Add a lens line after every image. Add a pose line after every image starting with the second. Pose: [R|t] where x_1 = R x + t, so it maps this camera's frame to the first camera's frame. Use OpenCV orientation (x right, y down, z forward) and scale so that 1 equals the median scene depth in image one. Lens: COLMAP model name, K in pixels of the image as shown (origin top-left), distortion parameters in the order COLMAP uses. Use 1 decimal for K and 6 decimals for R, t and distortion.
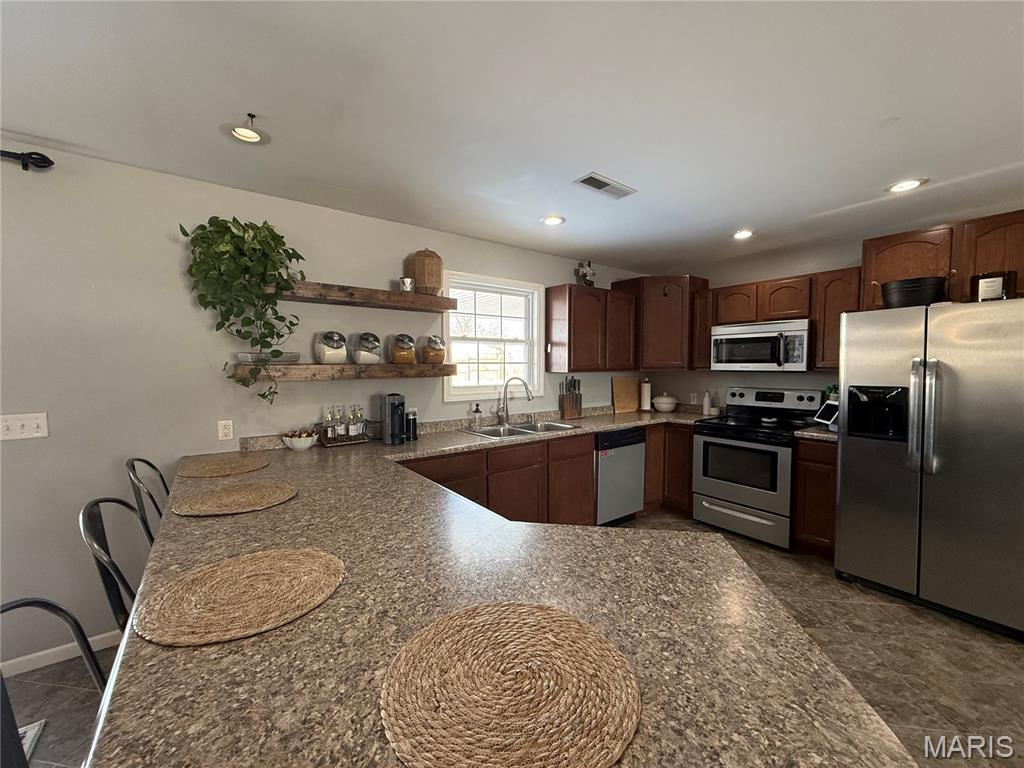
lens RADIAL K [[406.7, 0, 510.3], [0, 406.7, 385.2], [0, 0, 1]] dist [0.000492, -0.000198]
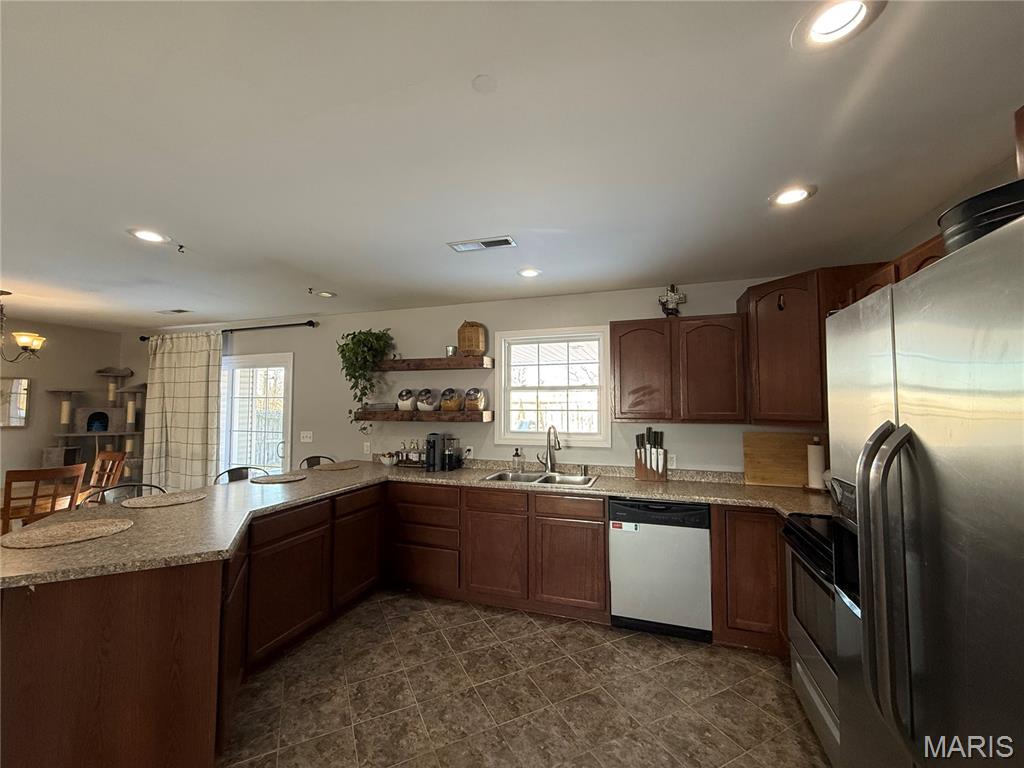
lens RADIAL K [[406.7, 0, 510.3], [0, 406.7, 385.2], [0, 0, 1]] dist [0.000492, -0.000198]
pose [[0.574349, -0.035749, -0.817830, 0.825052], [-0.043806, 0.996272, -0.074314, -0.041750], [0.817438, 0.078508, 0.570642, 0.366075]]
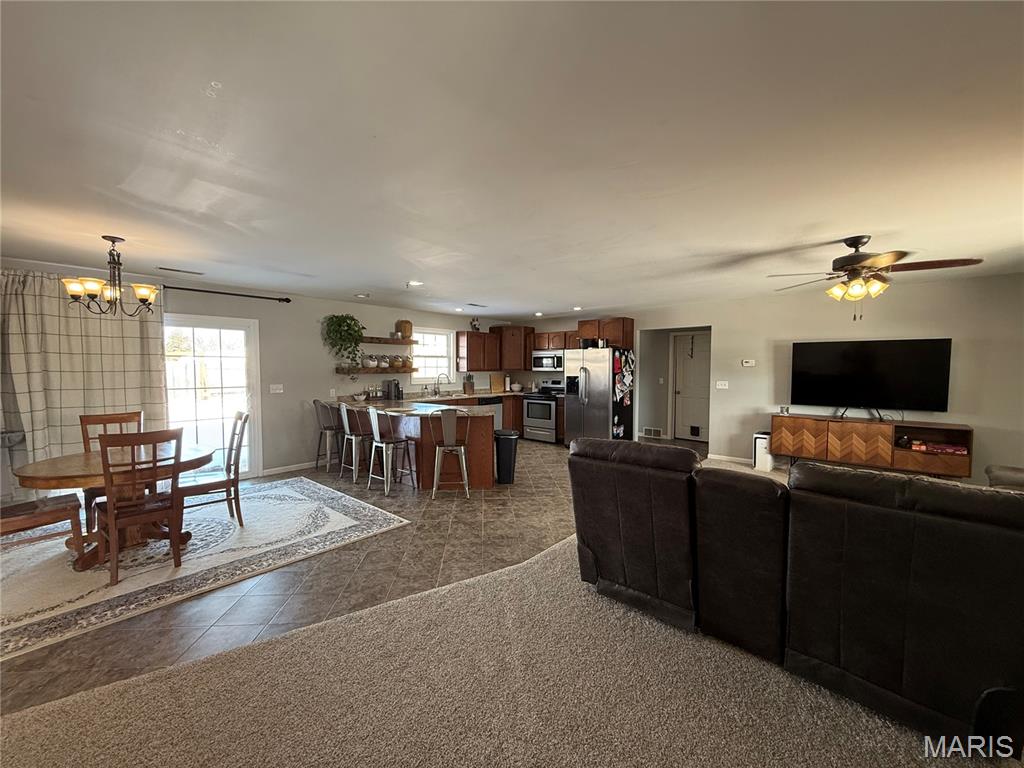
lens RADIAL K [[406.7, 0, 510.3], [0, 406.7, 385.2], [0, 0, 1]] dist [0.000492, -0.000198]
pose [[0.977170, -0.005133, 0.212397, -0.107113], [0.006120, 0.999973, -0.003987, 0.059466], [-0.212371, 0.005196, 0.977175, -1.343754]]
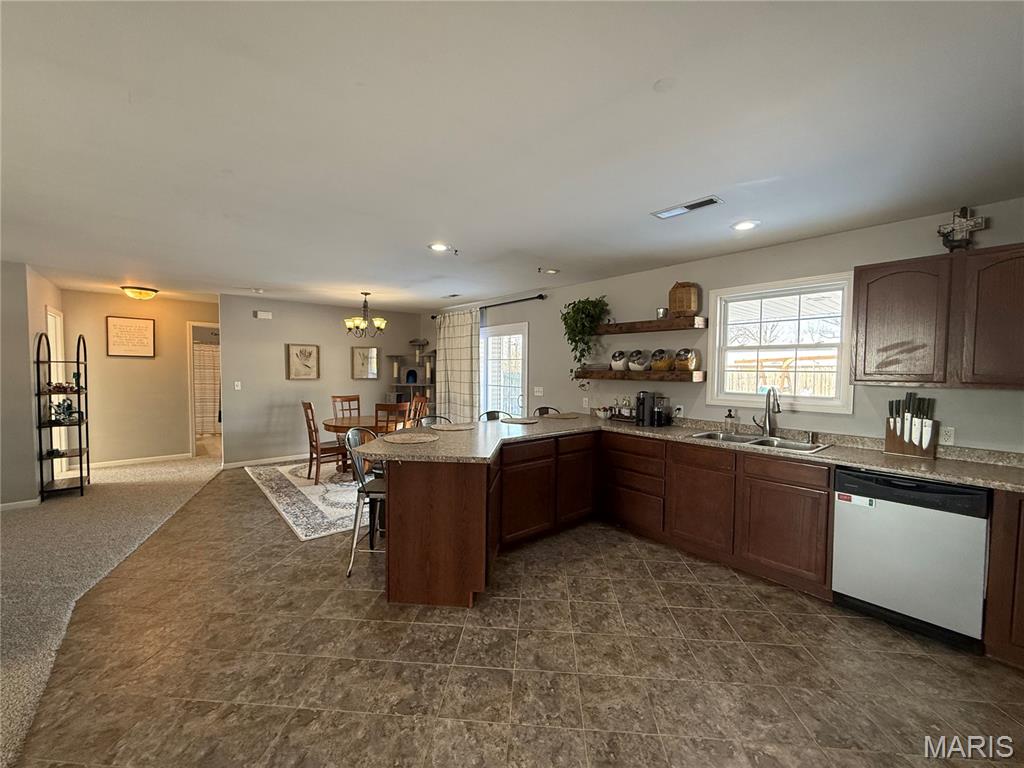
lens RADIAL K [[406.7, 0, 510.3], [0, 406.7, 385.2], [0, 0, 1]] dist [0.000492, -0.000198]
pose [[0.072509, 0.047122, -0.996254, 0.958834], [-0.058496, 0.997365, 0.042917, -0.030357], [0.995651, 0.055165, 0.075075, 0.357955]]
